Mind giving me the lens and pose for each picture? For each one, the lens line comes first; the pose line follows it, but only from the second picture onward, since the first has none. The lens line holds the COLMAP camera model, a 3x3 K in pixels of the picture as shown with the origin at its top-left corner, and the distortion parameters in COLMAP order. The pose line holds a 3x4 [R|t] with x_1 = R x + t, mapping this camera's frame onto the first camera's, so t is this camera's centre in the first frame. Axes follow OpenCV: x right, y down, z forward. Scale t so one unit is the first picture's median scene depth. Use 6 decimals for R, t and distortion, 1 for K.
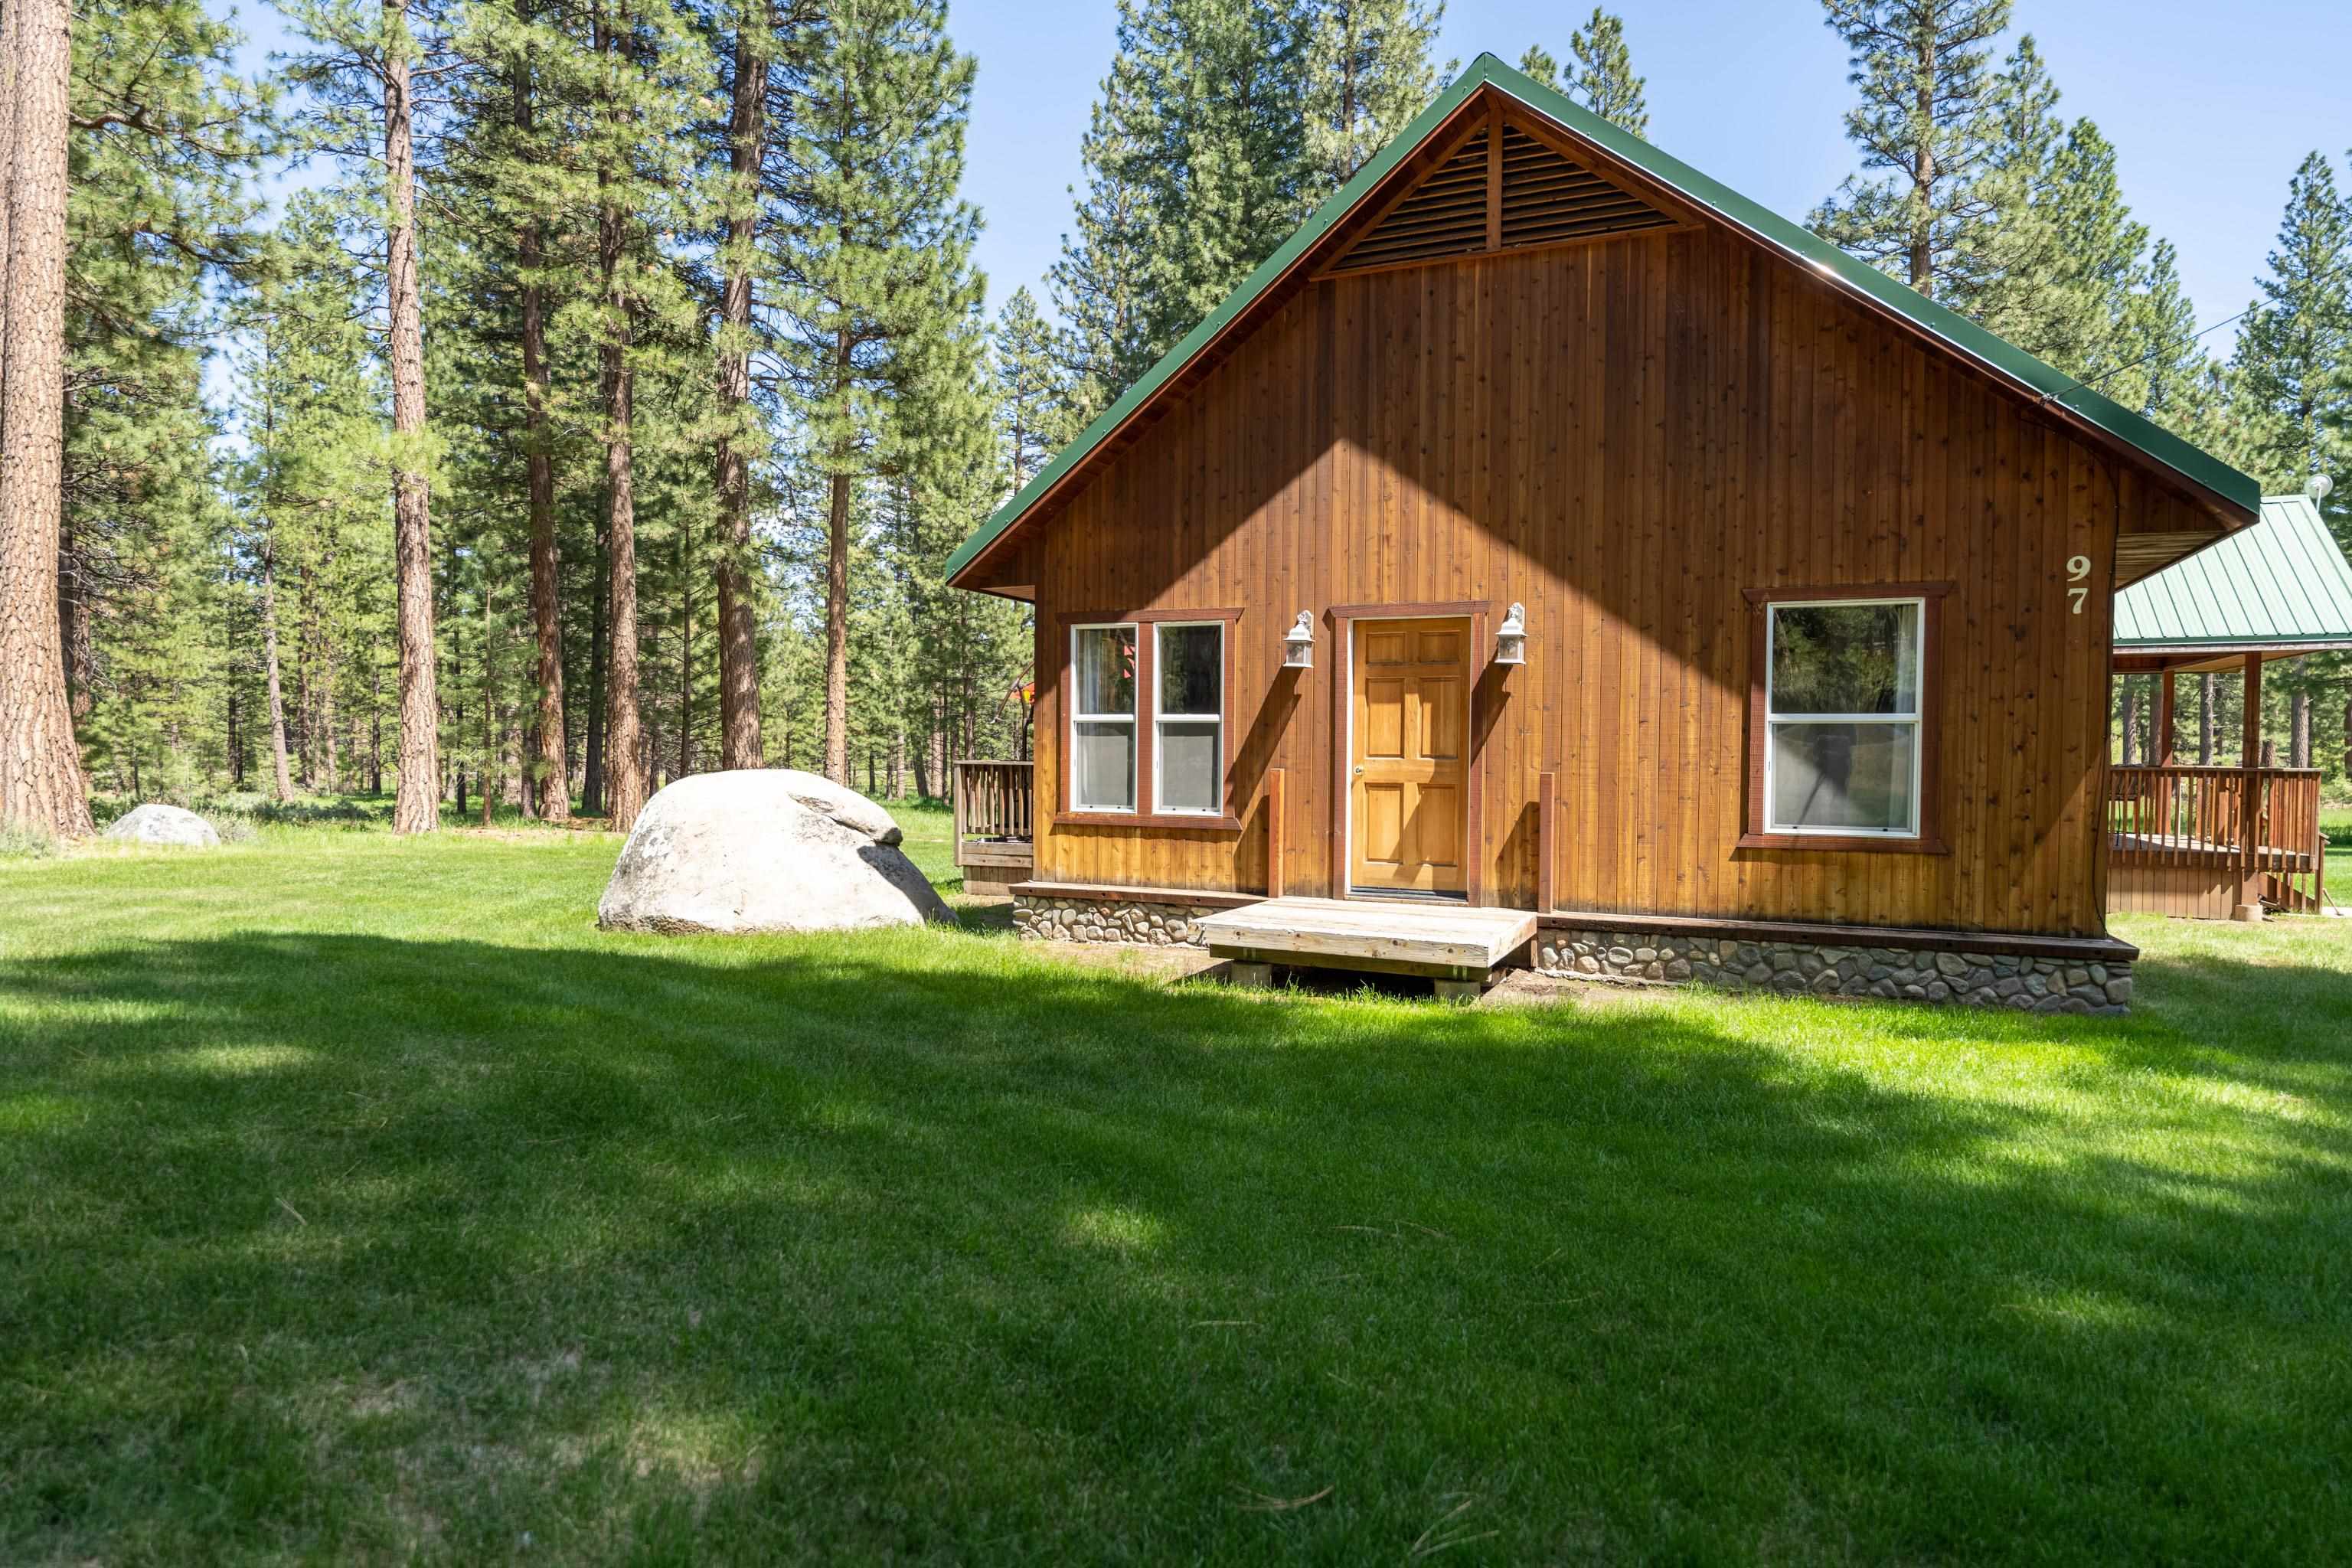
lens RADIAL K [[1352.2, 0, 1176.8], [0, 1352.2, 787.3], [0, 0, 1]] dist [0.007532, -0.002763]
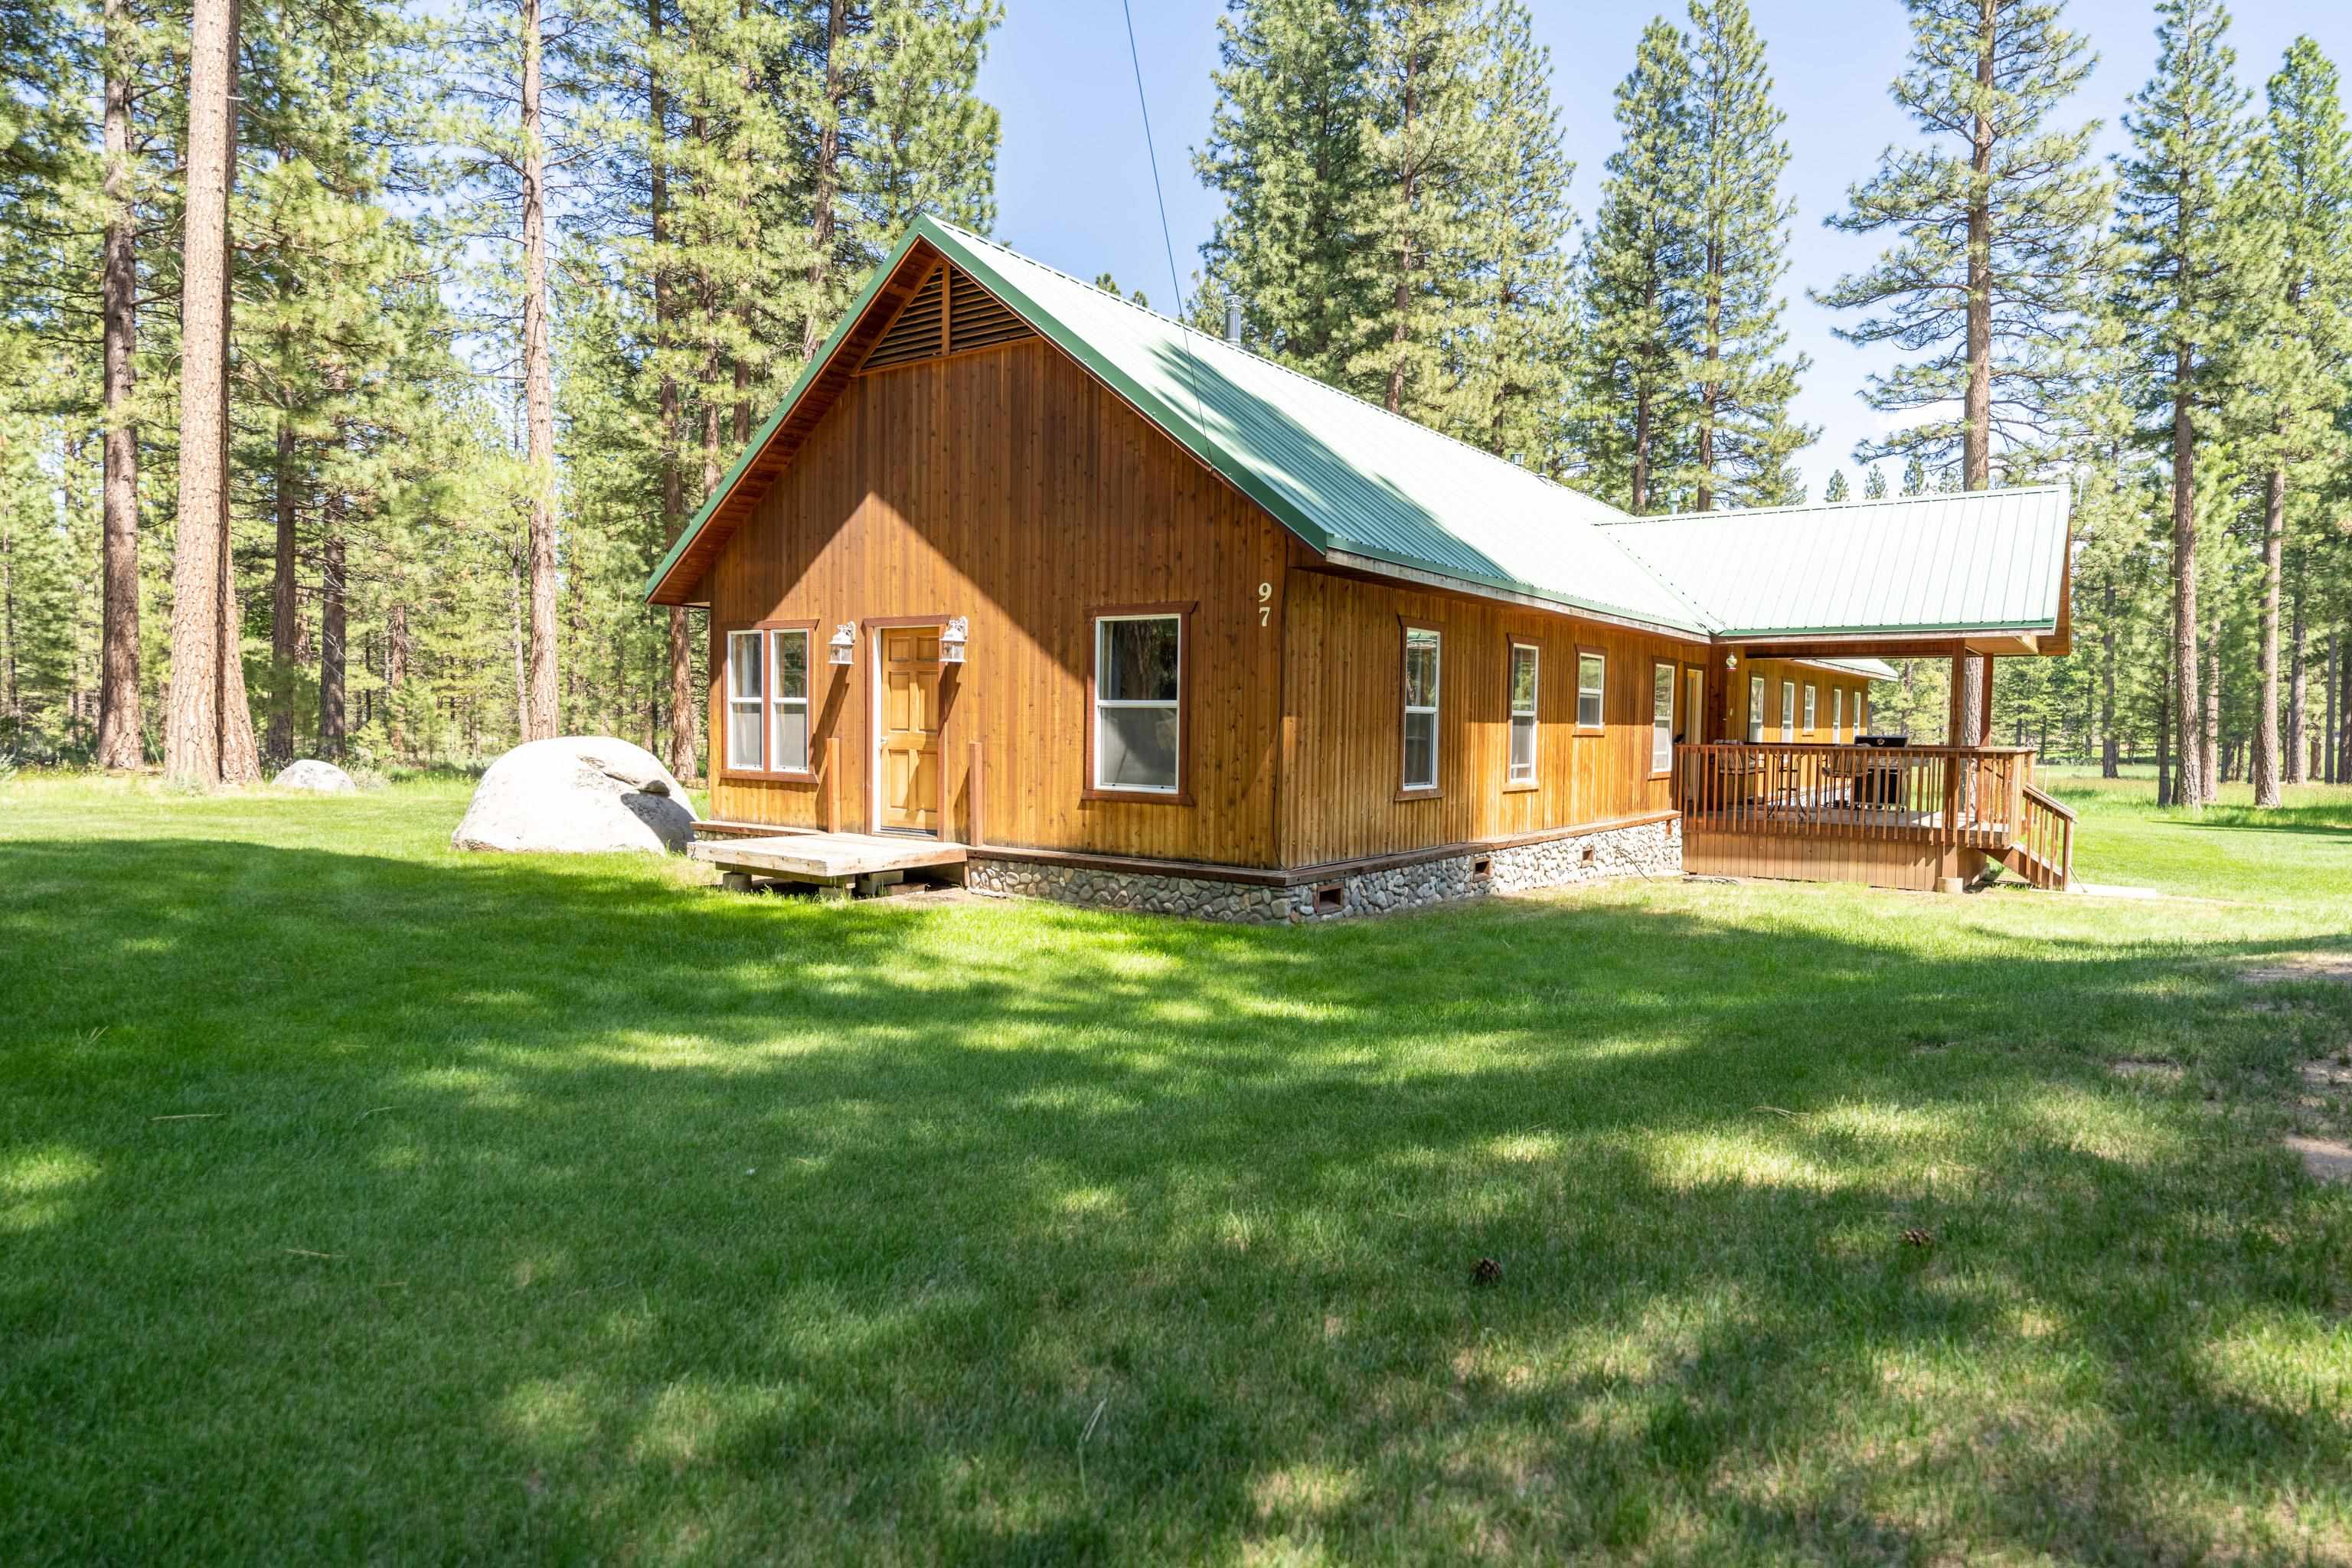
lens RADIAL K [[1352.2, 0, 1176.1], [0, 1352.2, 777.5], [0, 0, 1]] dist [0.007532, -0.002763]
pose [[0.980728, 0.014881, -0.194810, 0.629012], [-0.012571, 0.999835, 0.013087, 0.003376], [0.194973, -0.010386, 0.980754, -0.241678]]
